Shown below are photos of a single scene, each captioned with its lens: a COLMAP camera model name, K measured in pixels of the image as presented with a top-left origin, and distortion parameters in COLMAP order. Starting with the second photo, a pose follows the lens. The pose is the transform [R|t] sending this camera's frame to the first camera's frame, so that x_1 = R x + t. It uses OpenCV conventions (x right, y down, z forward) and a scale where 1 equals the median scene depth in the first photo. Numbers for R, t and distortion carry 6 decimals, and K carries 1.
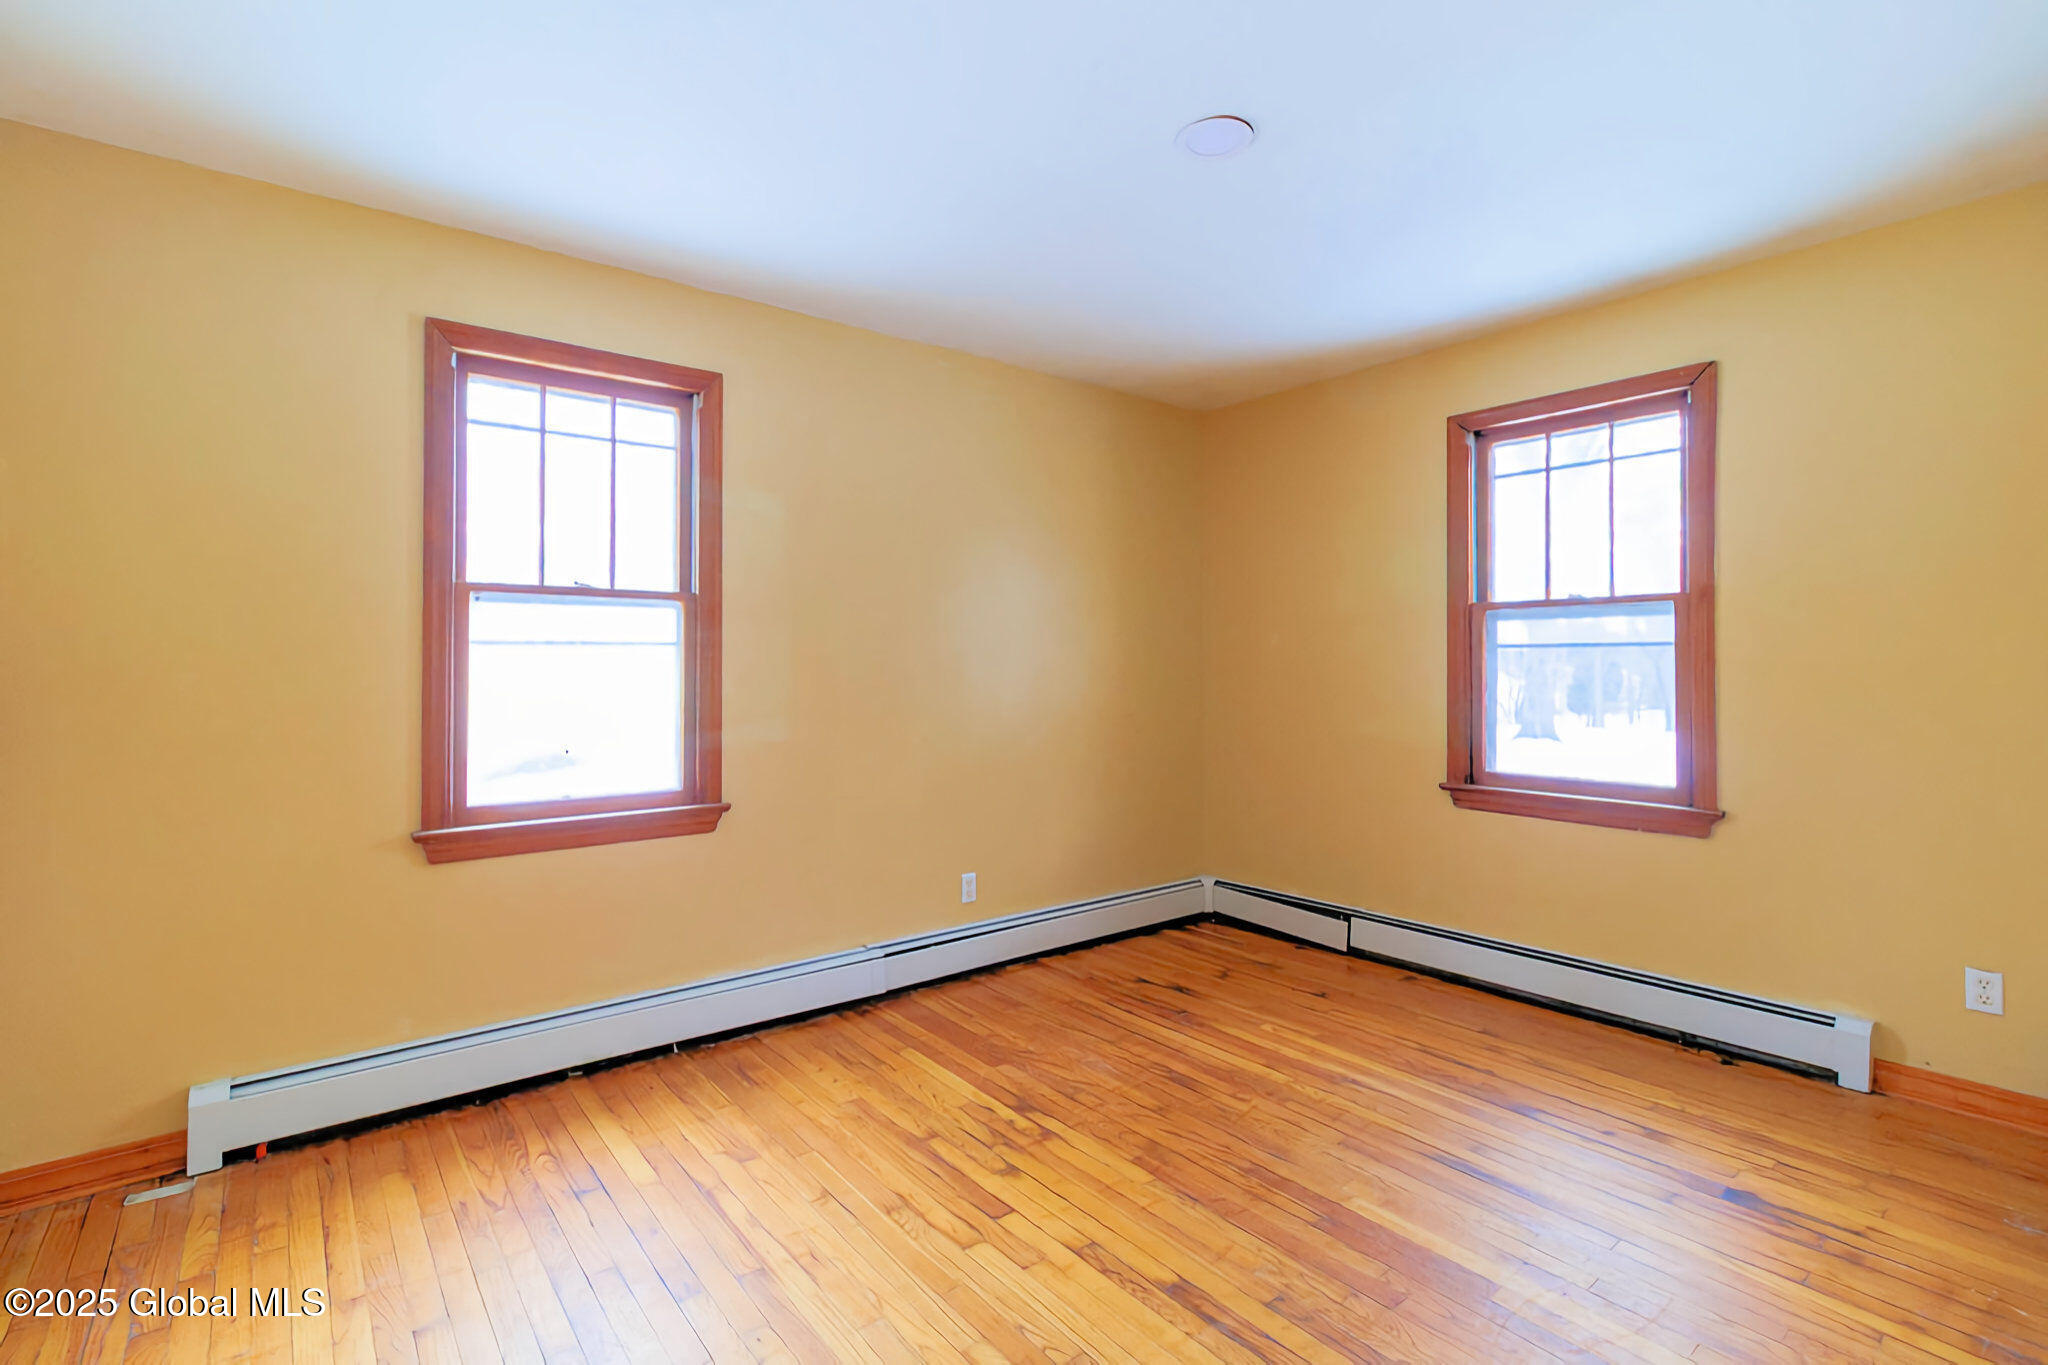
lens RADIAL K [[955.7, 0, 1015.7], [0, 955.7, 653.8], [0, 0, 1]] dist [0.003038, 0.000496]
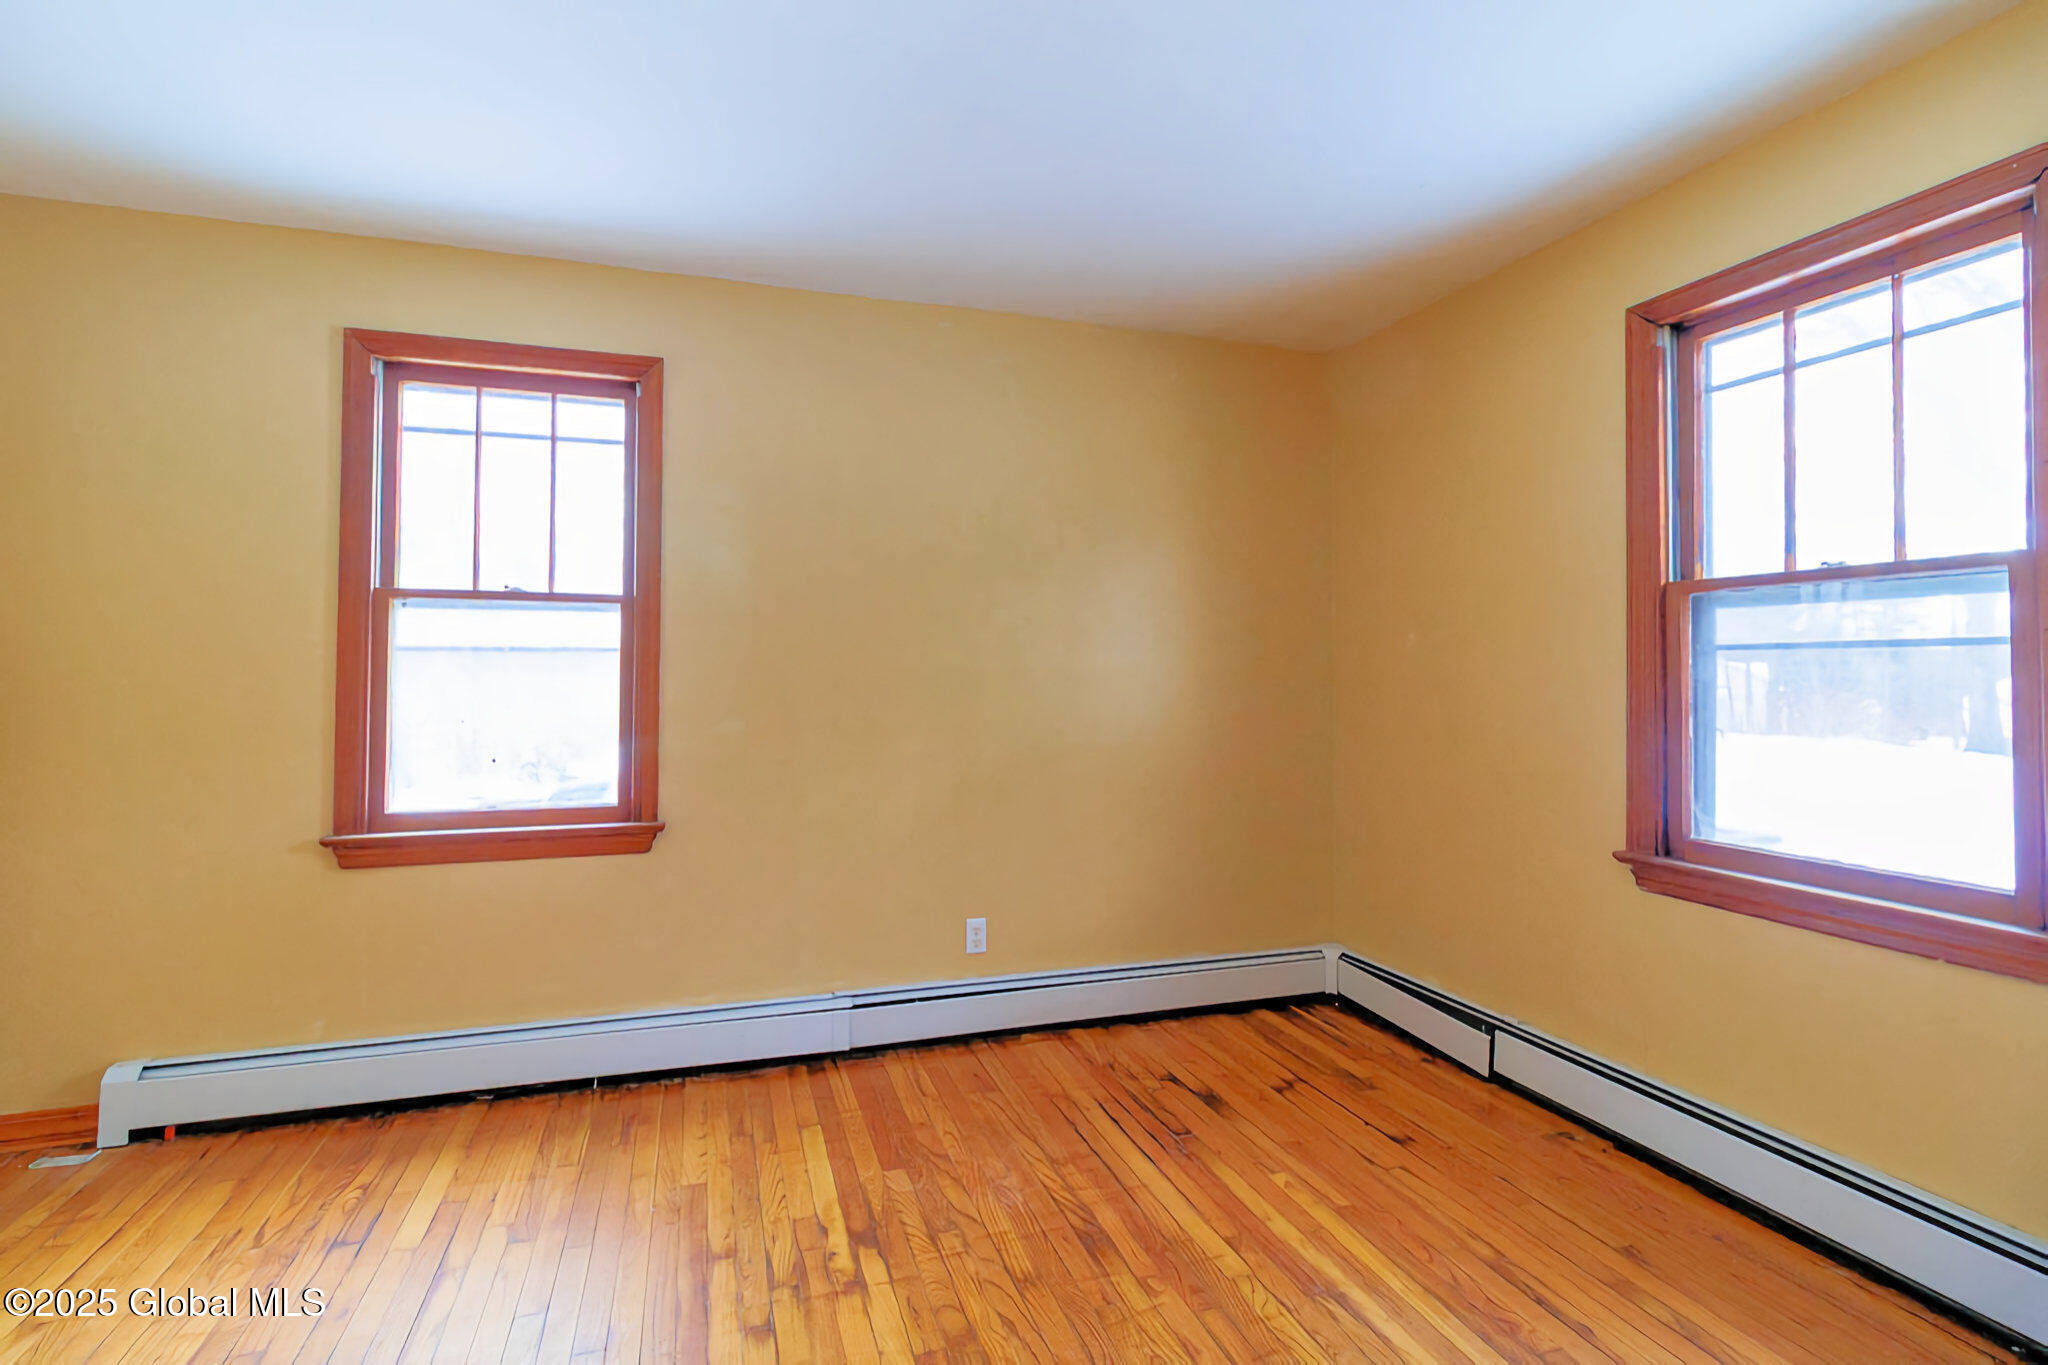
lens RADIAL K [[955.7, 0, 1011.7], [0, 955.7, 652.7], [0, 0, 1]] dist [0.003038, 0.000496]
pose [[0.934436, -0.003877, -0.356111, 0.354311], [0.000231, 0.999947, -0.010280, 0.002565], [0.356132, 0.009523, 0.934387, 0.268566]]
